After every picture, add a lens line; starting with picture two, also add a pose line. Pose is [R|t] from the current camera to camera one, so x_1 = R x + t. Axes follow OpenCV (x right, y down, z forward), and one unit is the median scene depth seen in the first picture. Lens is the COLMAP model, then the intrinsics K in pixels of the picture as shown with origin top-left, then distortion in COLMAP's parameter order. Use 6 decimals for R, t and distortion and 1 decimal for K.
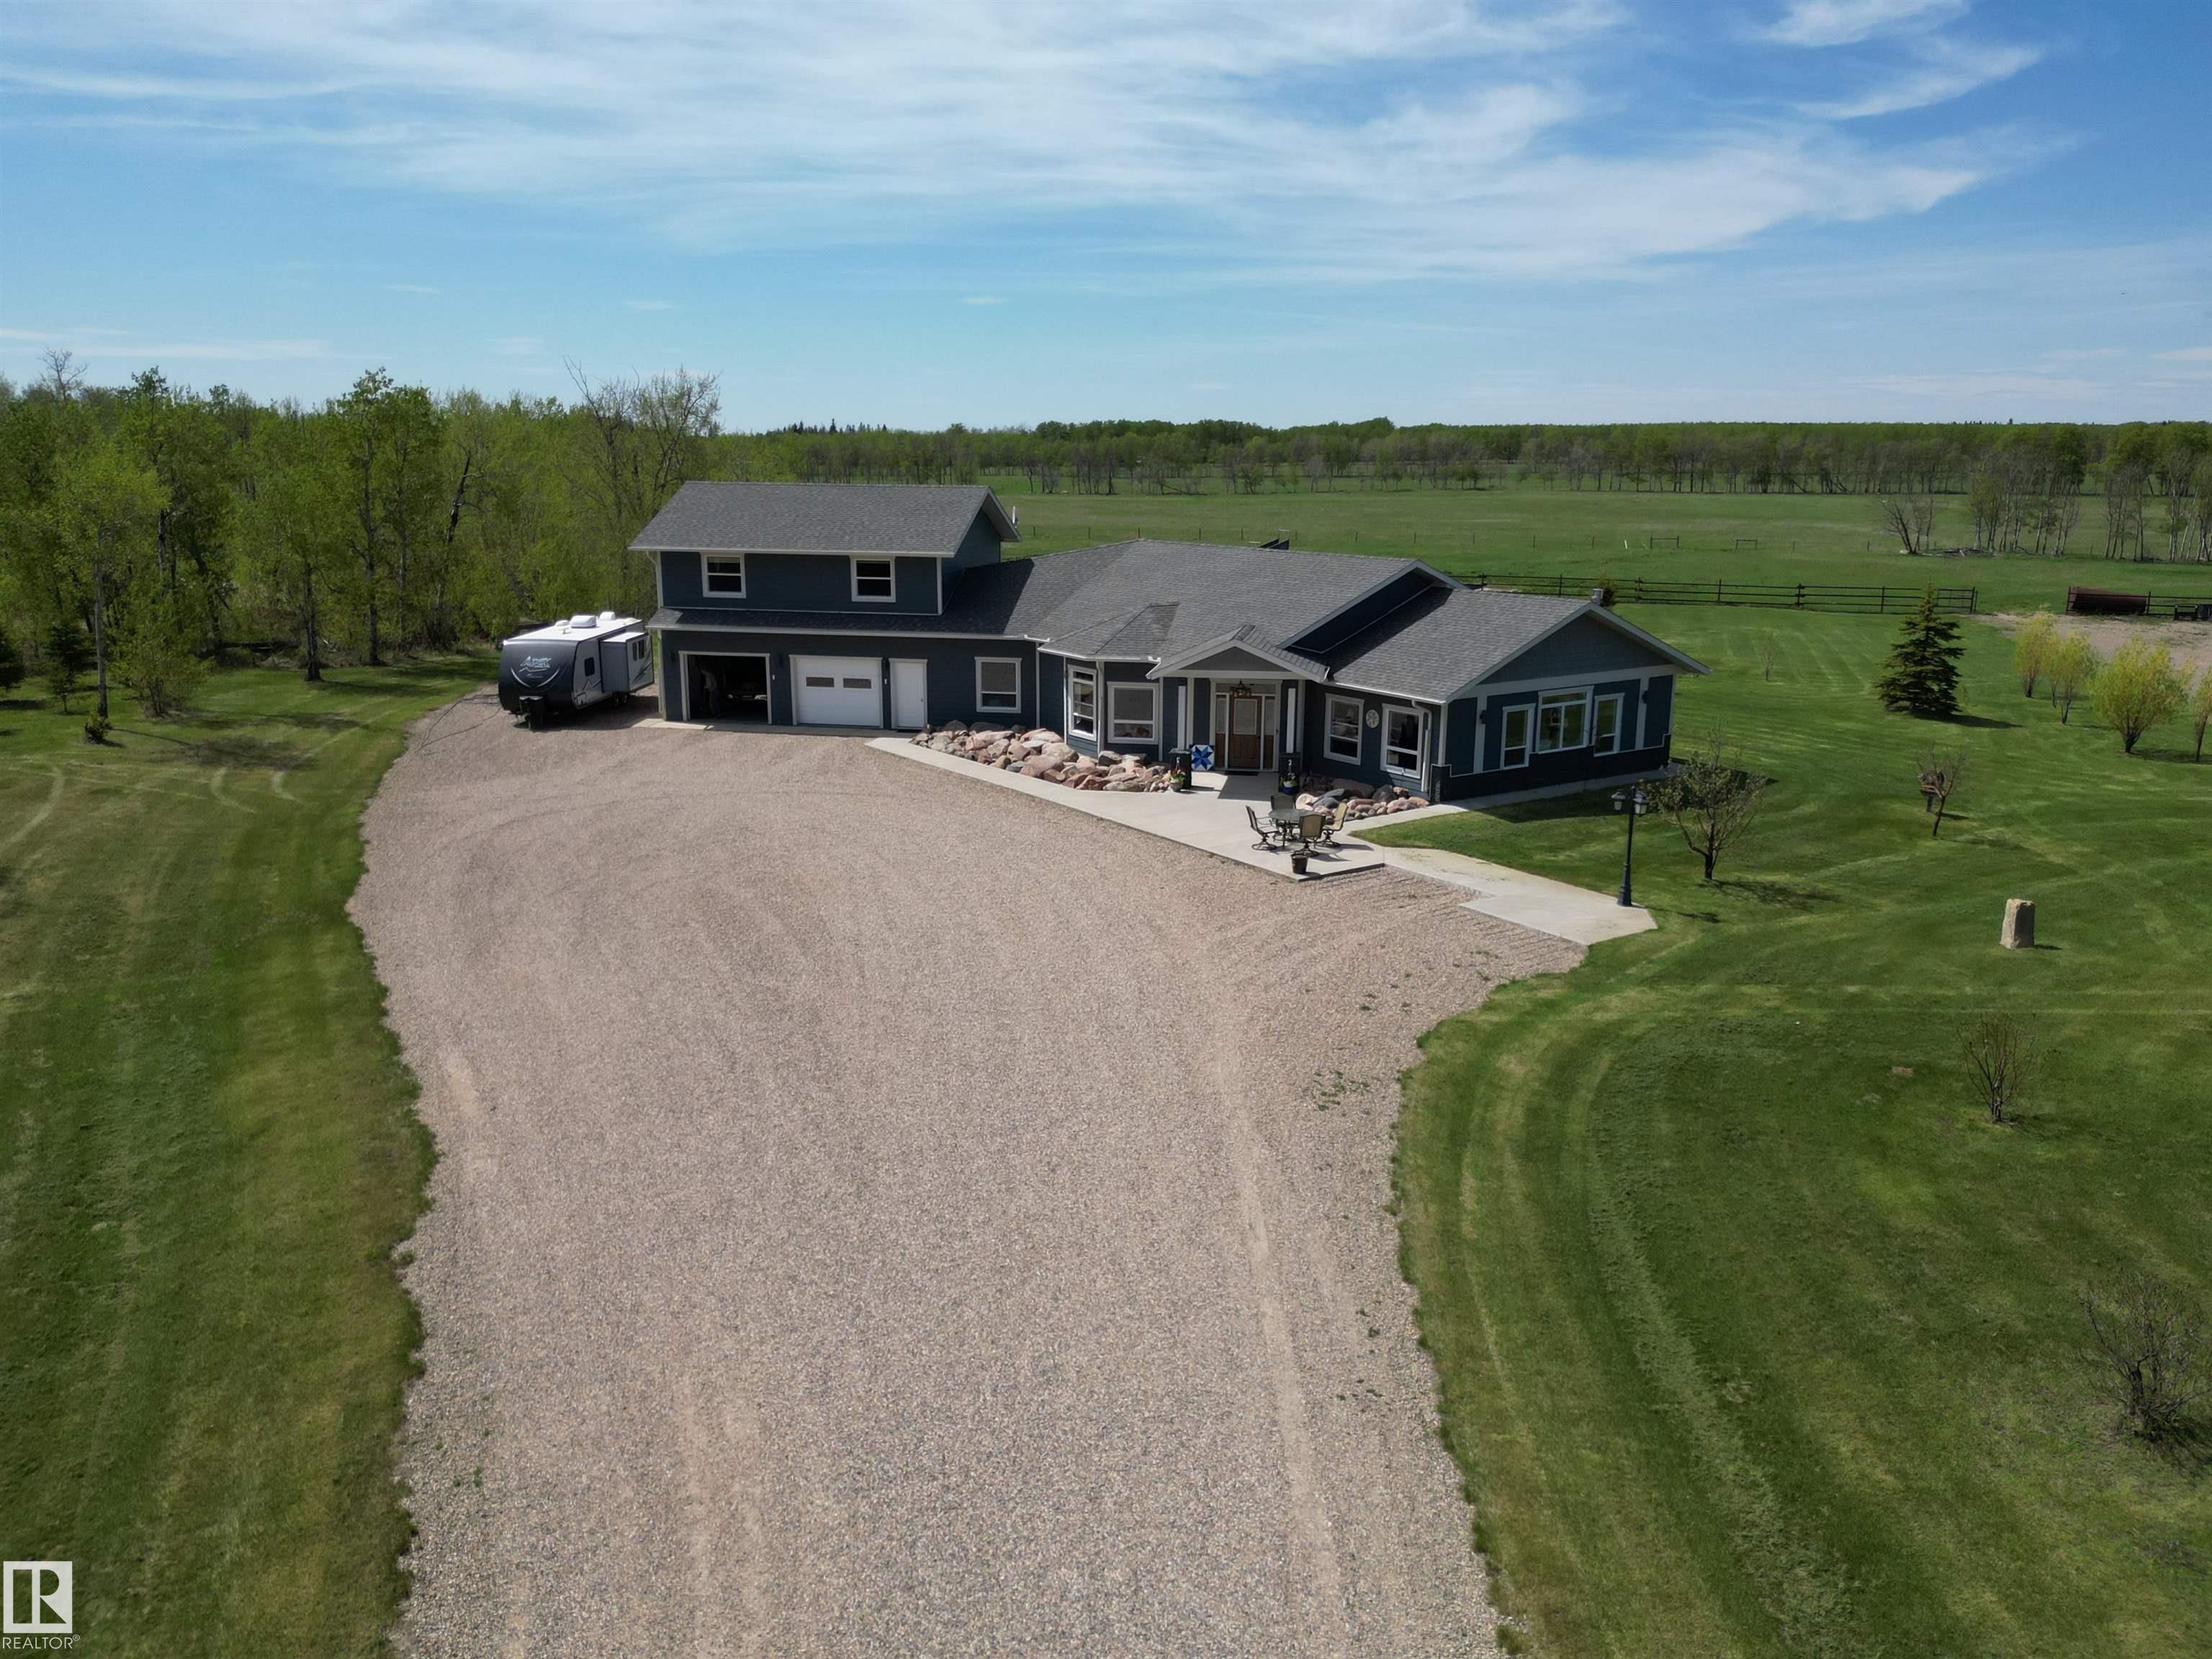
lens RADIAL K [[1680.5, 0, 1106.0], [0, 1680.5, 829.5], [0, 0, 1]] dist [0.092781, -0.106607]
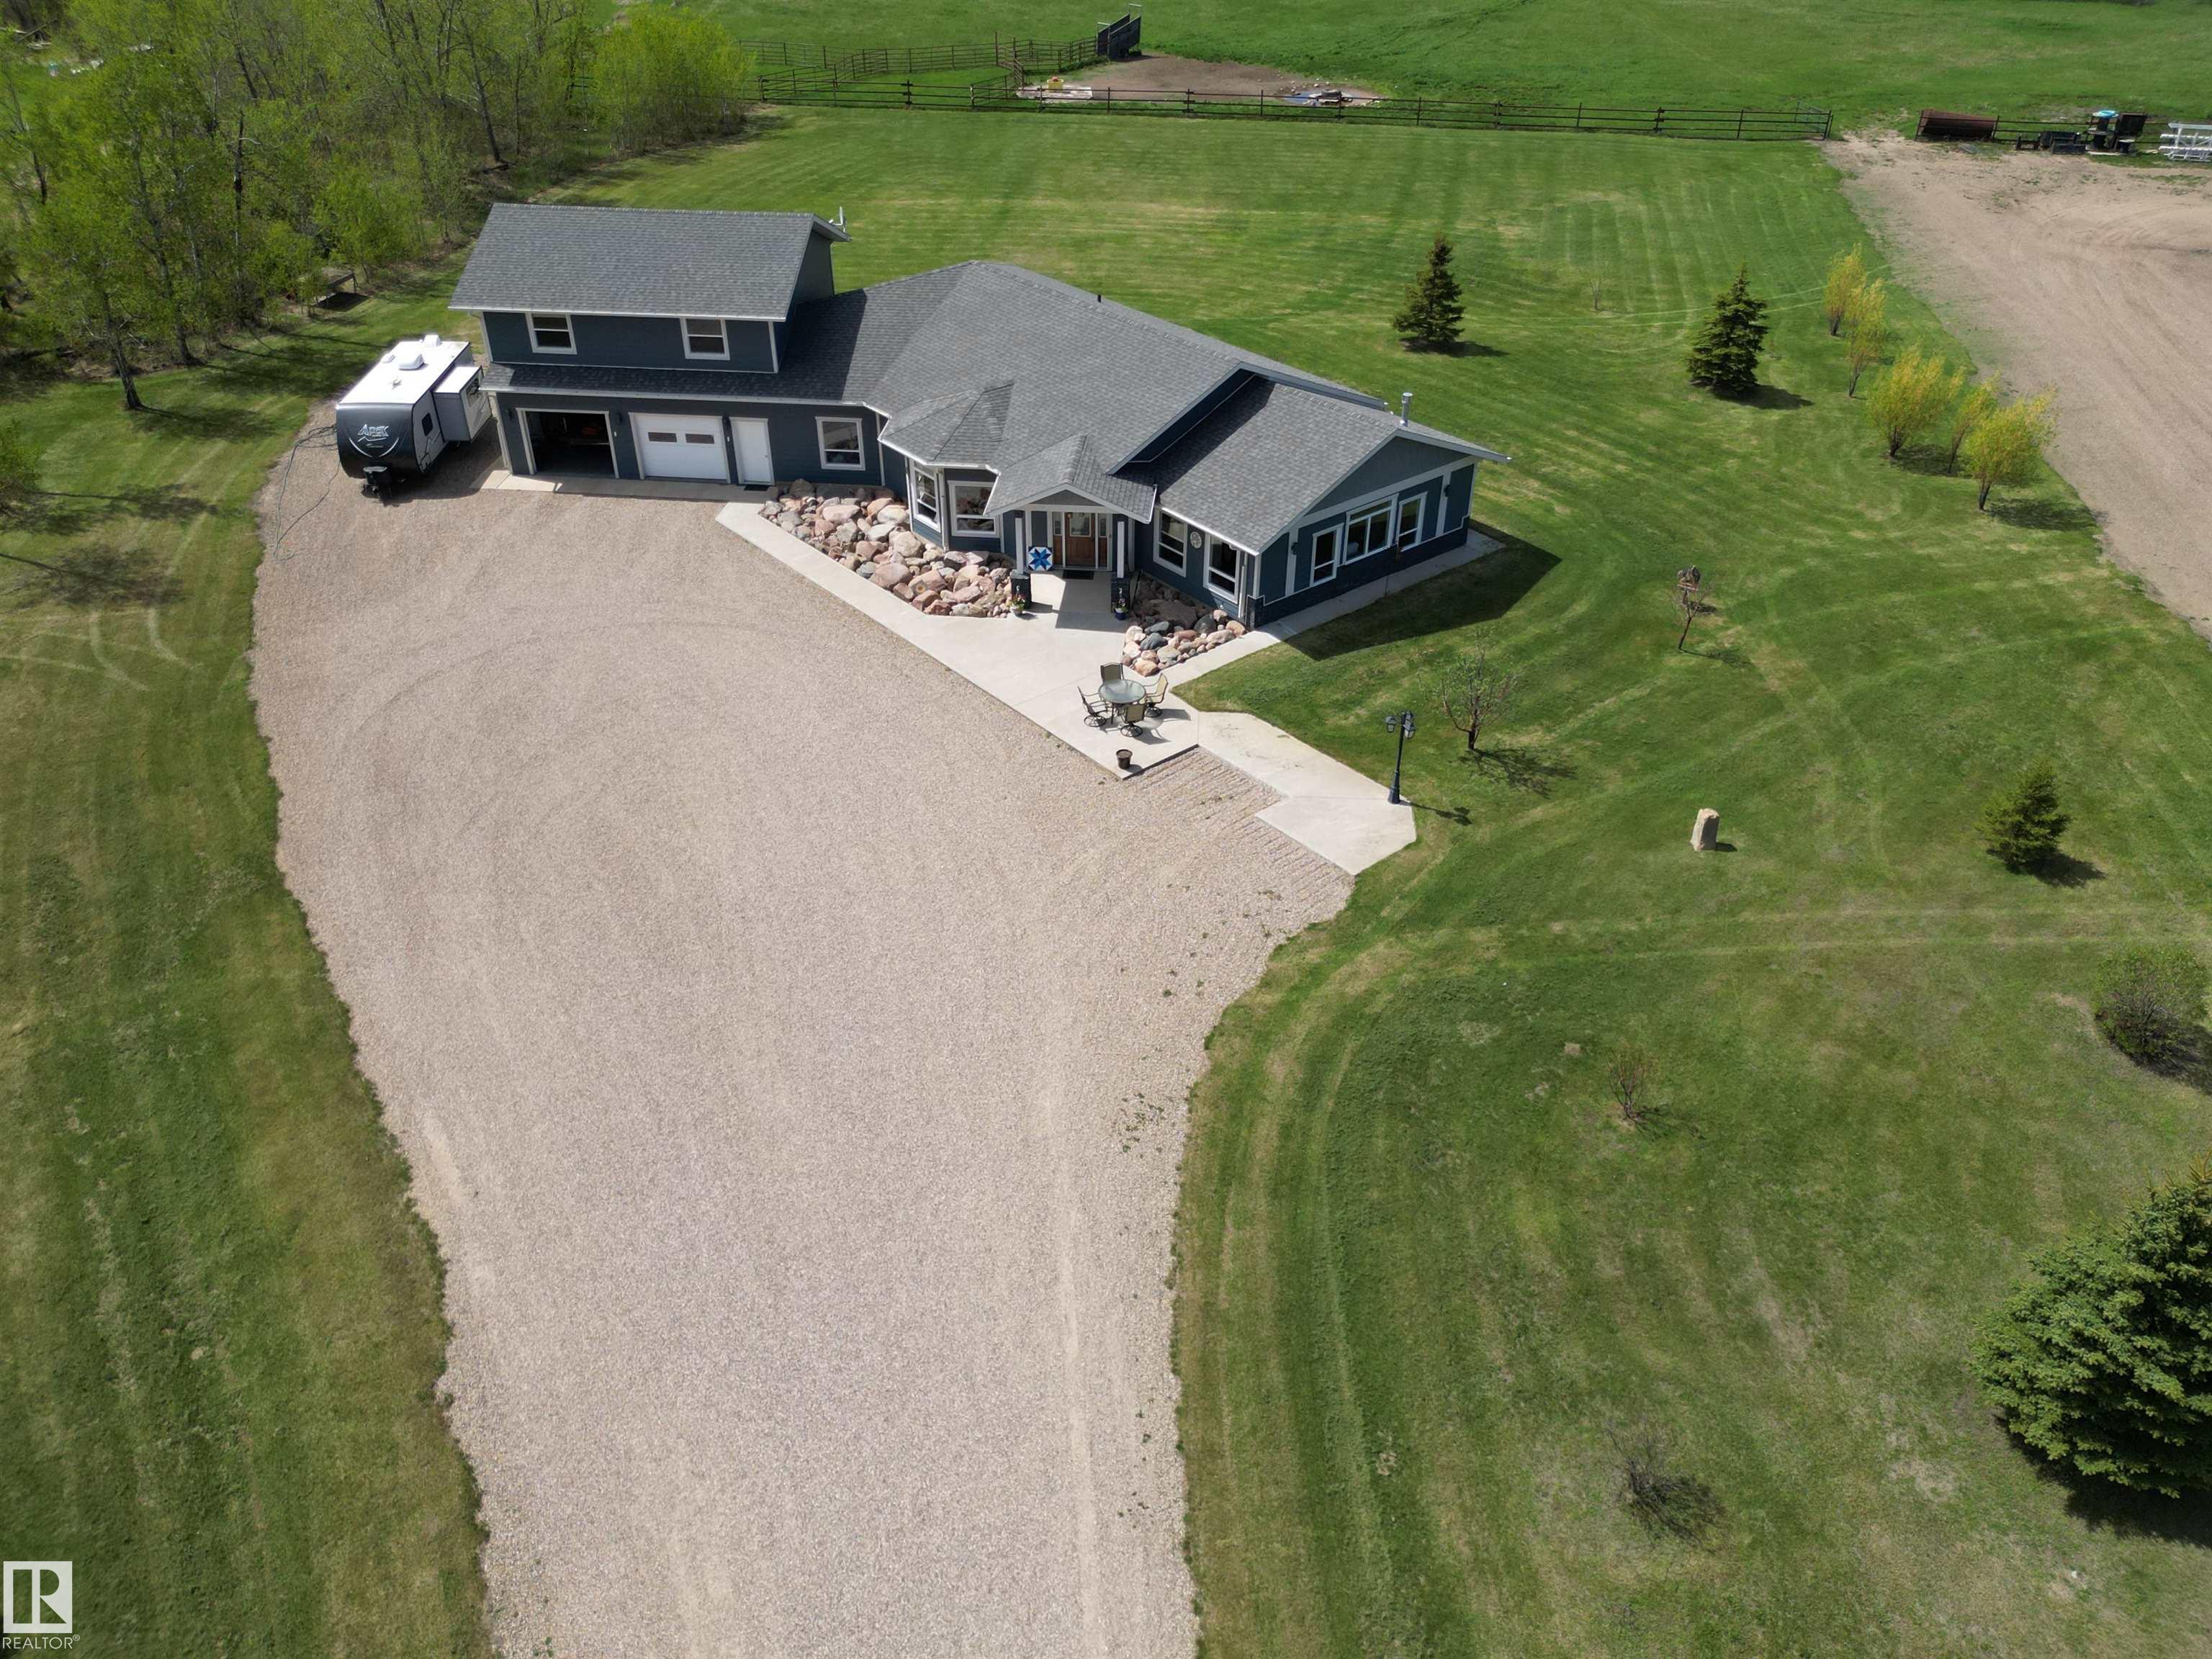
lens RADIAL K [[1680.5, 0, 1106.0], [0, 1680.5, 829.5], [0, 0, 1]] dist [0.092781, -0.106607]
pose [[0.996619, -0.049914, 0.065264, 0.023597], [0.022866, 0.931433, 0.363193, -0.316019], [-0.078917, -0.360472, 0.929425, -0.072072]]
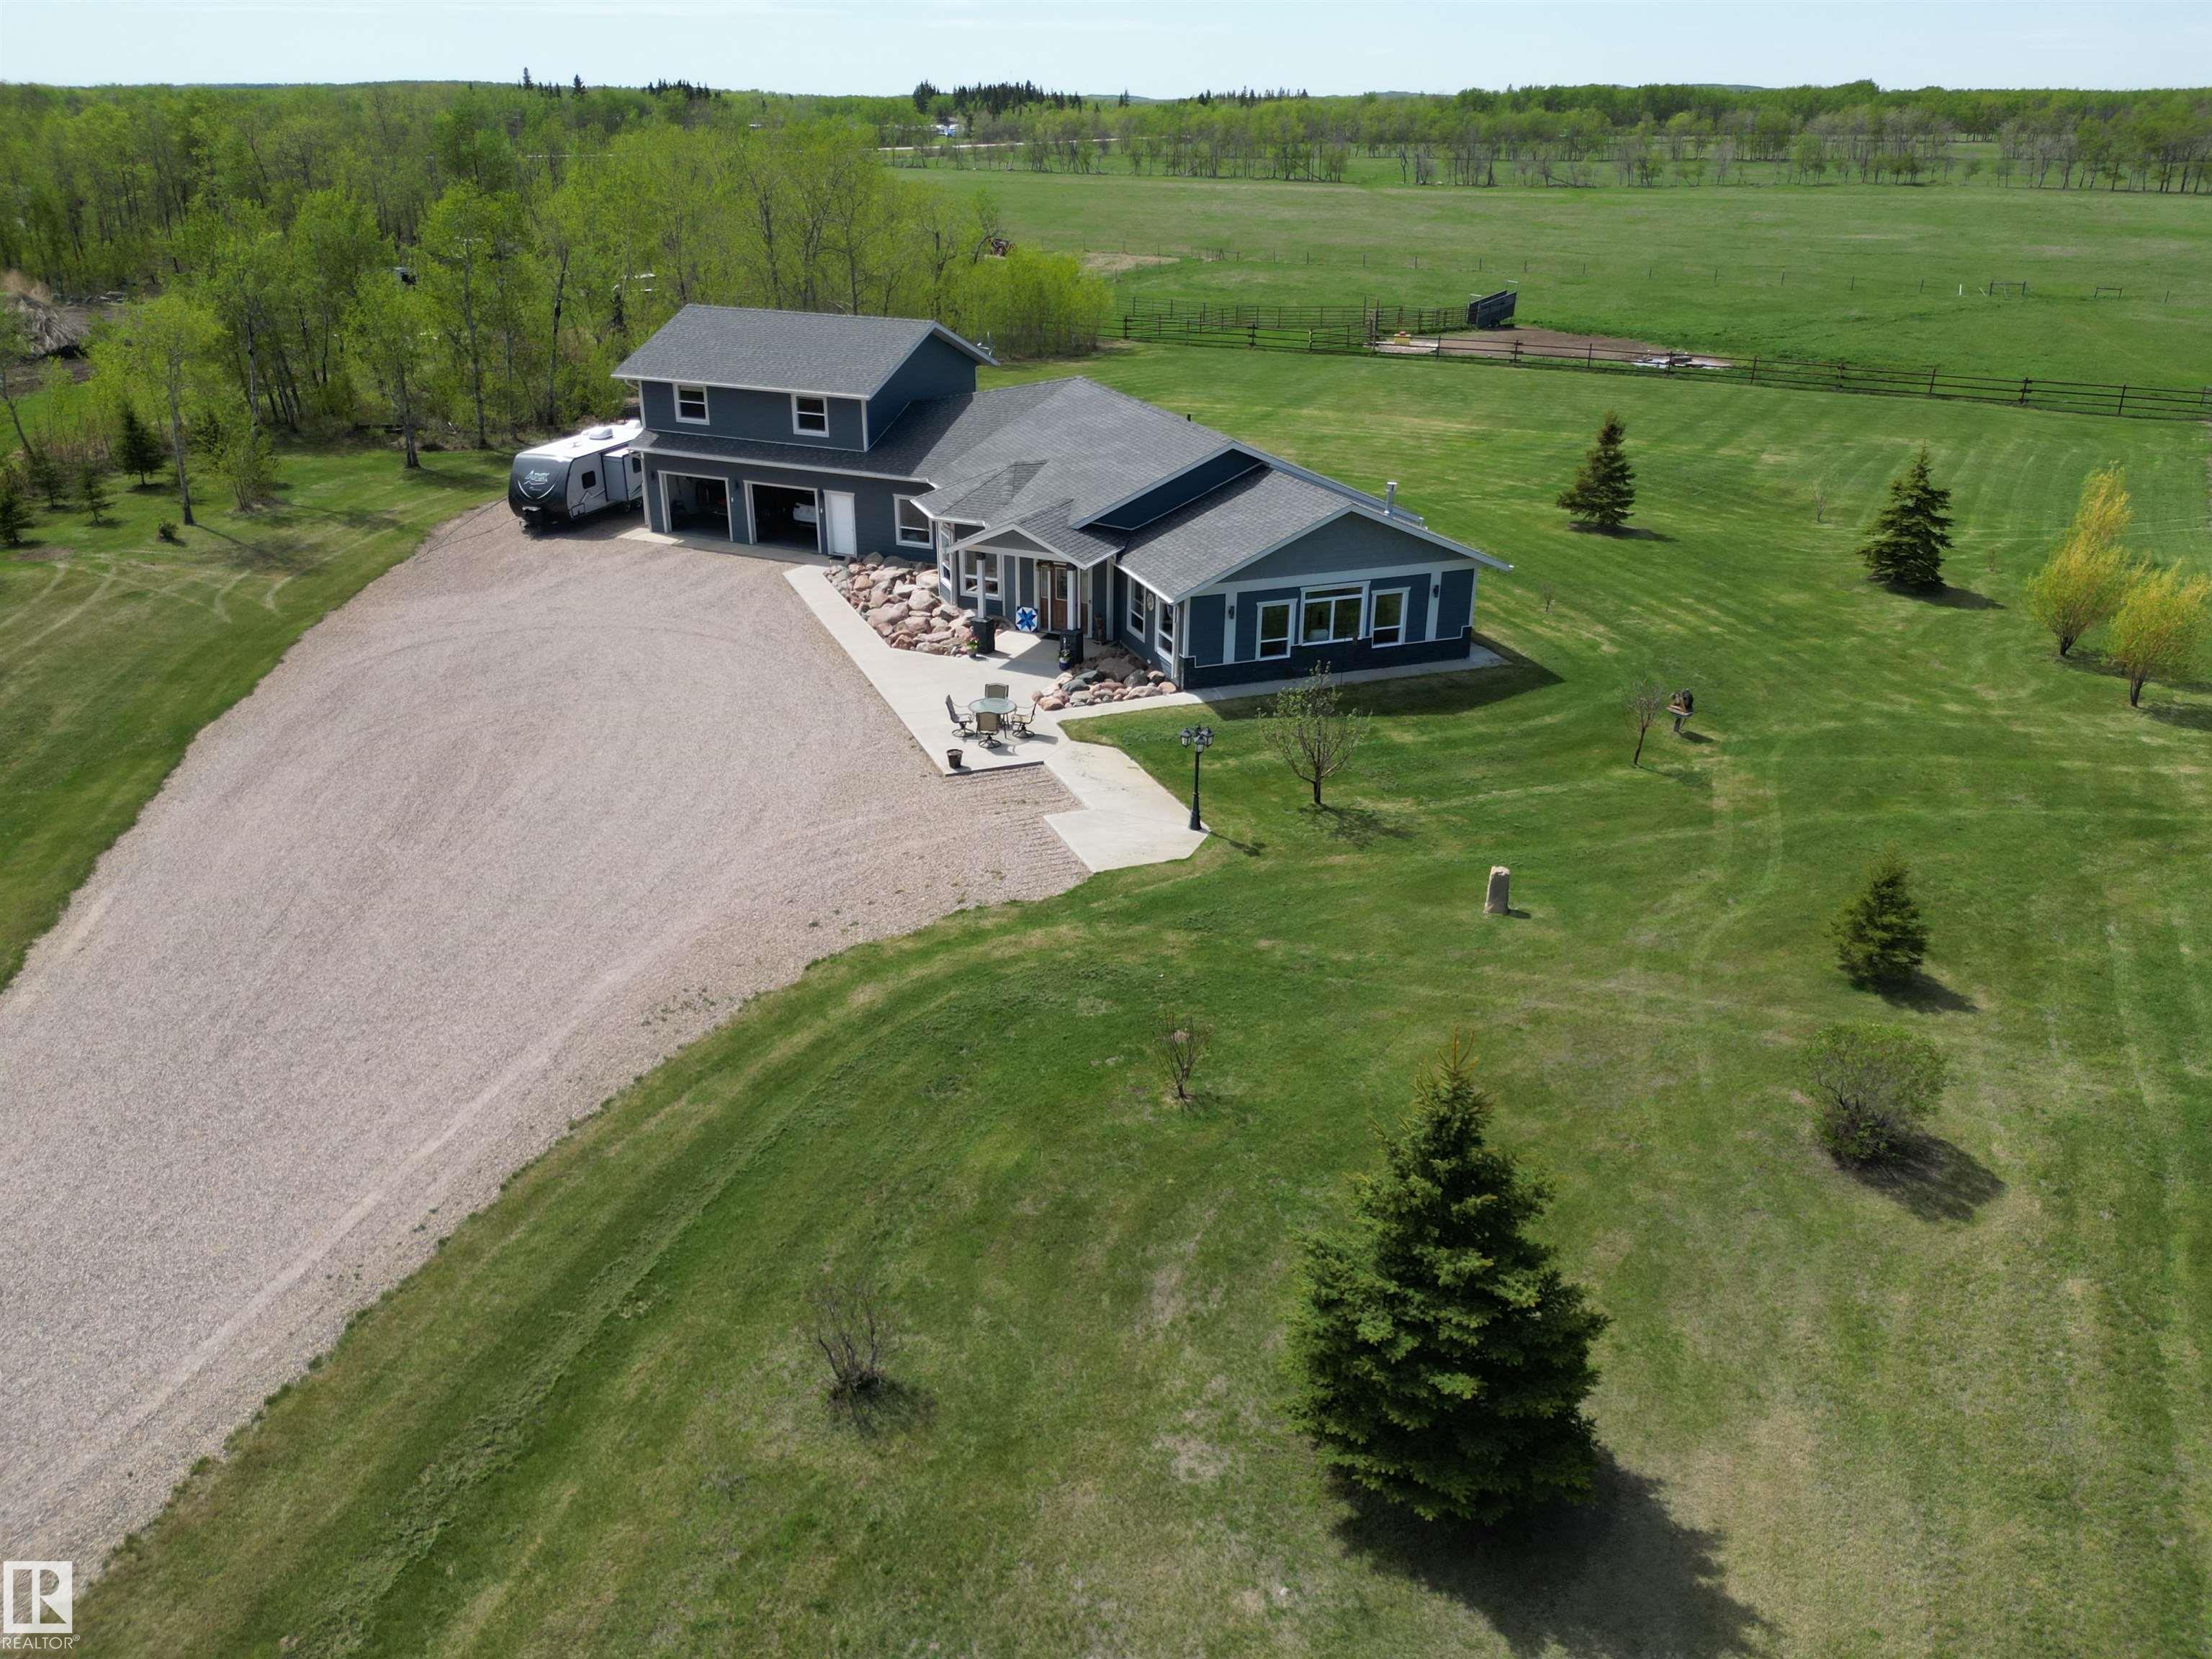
lens RADIAL K [[1680.5, 0, 1106.0], [0, 1680.5, 829.5], [0, 0, 1]] dist [0.092781, -0.106607]
pose [[0.969042, 0.097715, -0.226735, 0.427207], [-0.055370, 0.980966, 0.186116, -0.133613], [0.240605, -0.167800, 0.956008, -0.055184]]
